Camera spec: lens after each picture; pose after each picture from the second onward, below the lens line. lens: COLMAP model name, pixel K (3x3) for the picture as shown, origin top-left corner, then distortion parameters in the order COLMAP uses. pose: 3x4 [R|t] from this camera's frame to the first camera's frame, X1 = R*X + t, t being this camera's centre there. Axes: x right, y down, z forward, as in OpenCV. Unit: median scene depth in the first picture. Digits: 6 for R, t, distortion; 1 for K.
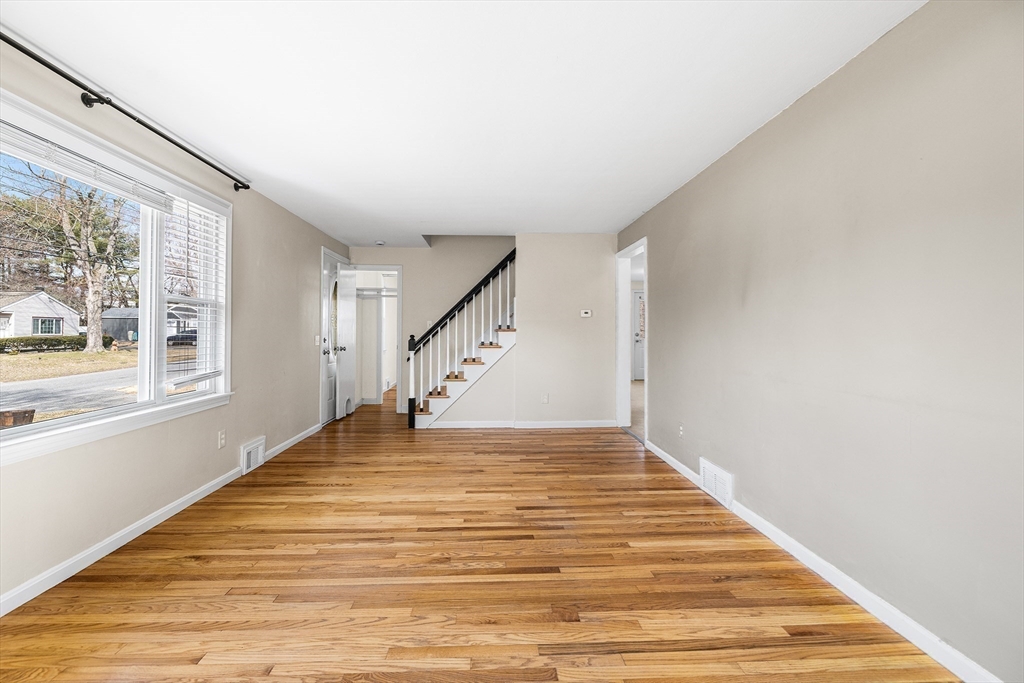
lens RADIAL K [[433.9, 0, 507.7], [0, 433.9, 334.0], [0, 0, 1]] dist [0.000982, 0.000068]
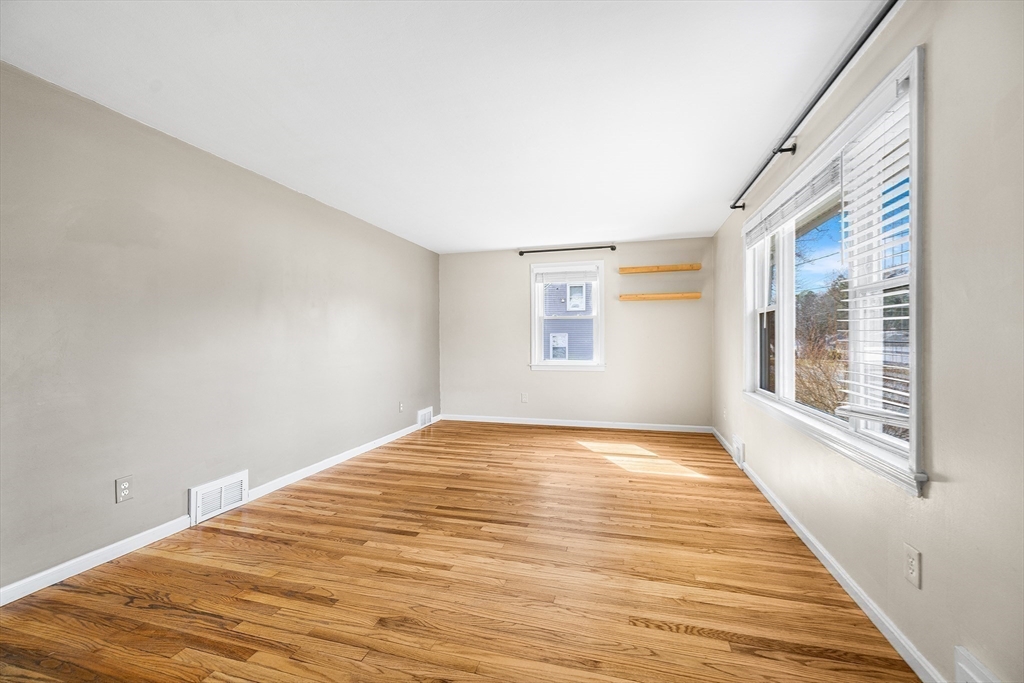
lens RADIAL K [[433.9, 0, 509.8], [0, 433.9, 339.8], [0, 0, 1]] dist [0.000982, 0.000068]
pose [[-0.947840, -0.000232, 0.318745, -0.485489], [0.001841, 0.999979, 0.006202, -0.006364], [-0.318740, 0.006465, -0.947820, 1.942256]]
